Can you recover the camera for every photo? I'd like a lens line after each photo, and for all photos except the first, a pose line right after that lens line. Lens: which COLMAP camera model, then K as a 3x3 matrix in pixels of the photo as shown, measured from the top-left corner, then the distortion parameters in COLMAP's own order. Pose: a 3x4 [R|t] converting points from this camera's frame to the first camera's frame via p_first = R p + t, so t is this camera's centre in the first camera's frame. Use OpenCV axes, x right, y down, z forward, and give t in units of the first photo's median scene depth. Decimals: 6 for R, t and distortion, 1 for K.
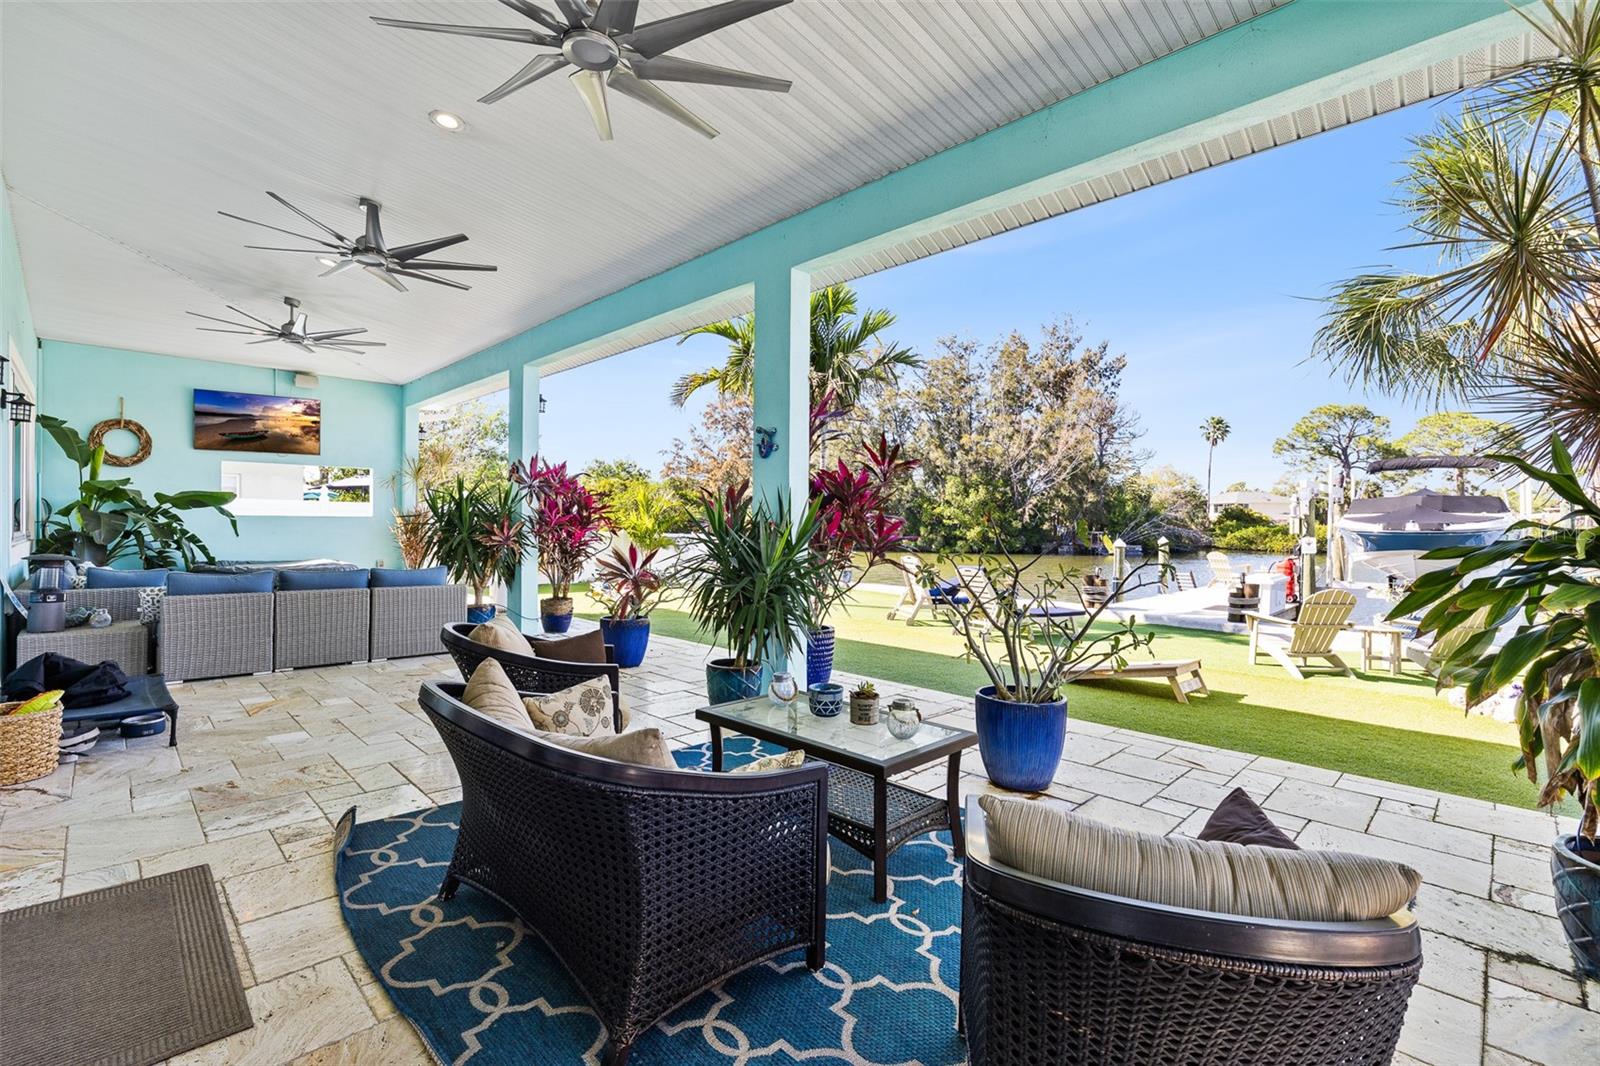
lens RADIAL K [[711.3, 0, 801.8], [0, 711.3, 532.5], [0, 0, 1]] dist [-0.004328, 0.000226]
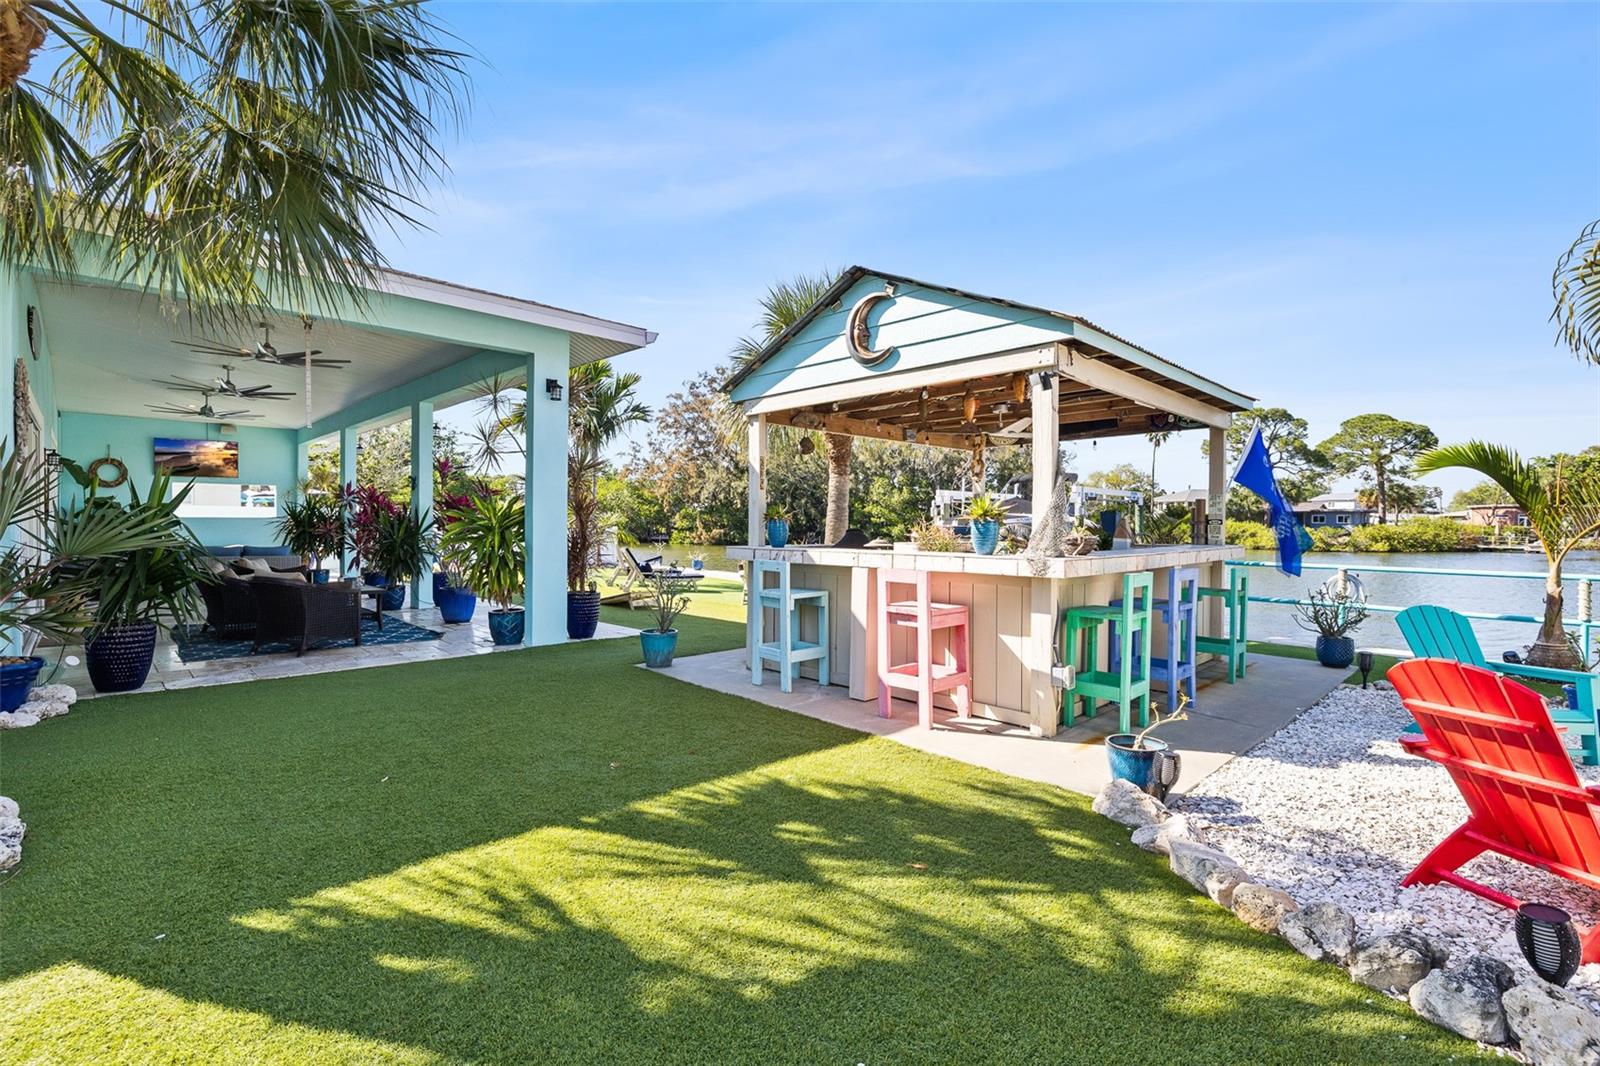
lens RADIAL K [[725.4, 0, 801.8], [0, 725.4, 530.4], [0, 0, 1]] dist [-0.003560, 0.000008]
pose [[0.999997, -0.002052, -0.001651, 0.463052], [0.002051, 0.999998, -0.000611, 0.007505], [0.001652, 0.000608, 0.999998, -0.480401]]
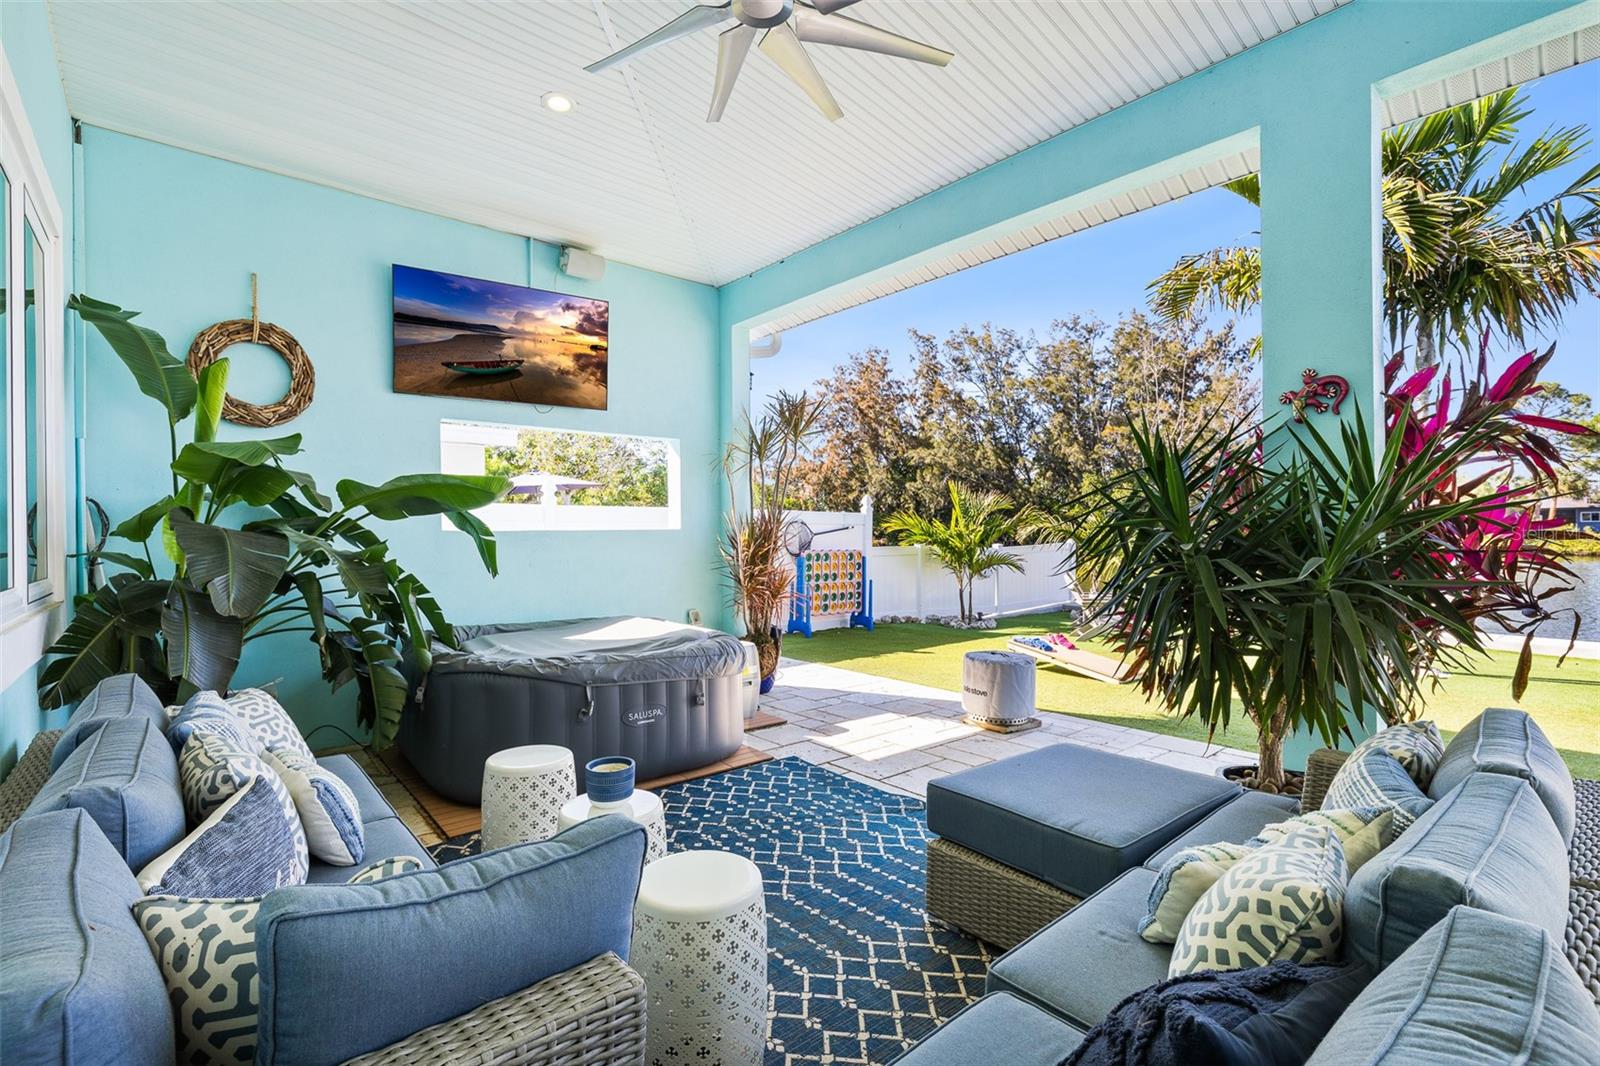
lens RADIAL K [[725.4, 0, 801.8], [0, 725.4, 530.4], [0, 0, 1]] dist [-0.003560, 0.000008]
pose [[0.997984, -0.018121, -0.060825, -0.439619], [0.017241, 0.999739, -0.014962, -0.010709], [0.061080, 0.013883, 0.998036, 0.422034]]
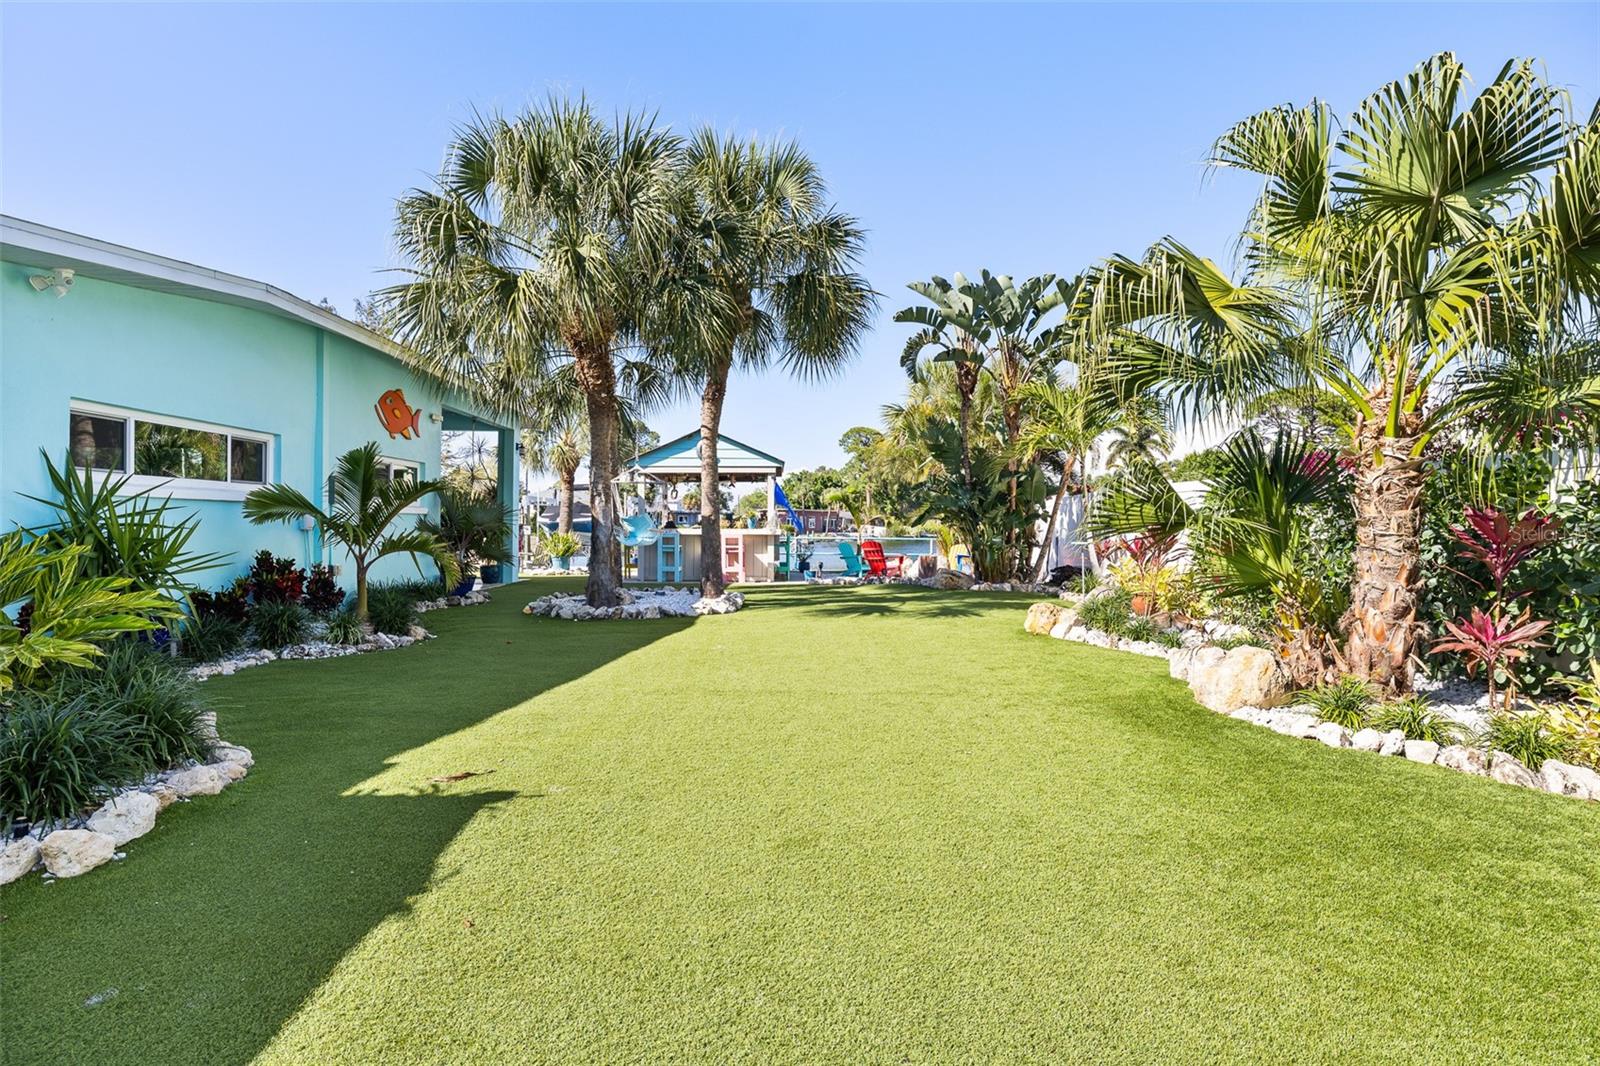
lens RADIAL K [[856.7, 0, 800.0], [0, 856.7, 533.0], [0, 0, 1]] dist [0.001276, 0.000026]
pose [[0.688811, -0.009055, 0.724884, -0.475863], [0.007404, 0.999958, 0.005456, 0.020194], [-0.724903, 0.001609, 0.688849, -1.182245]]
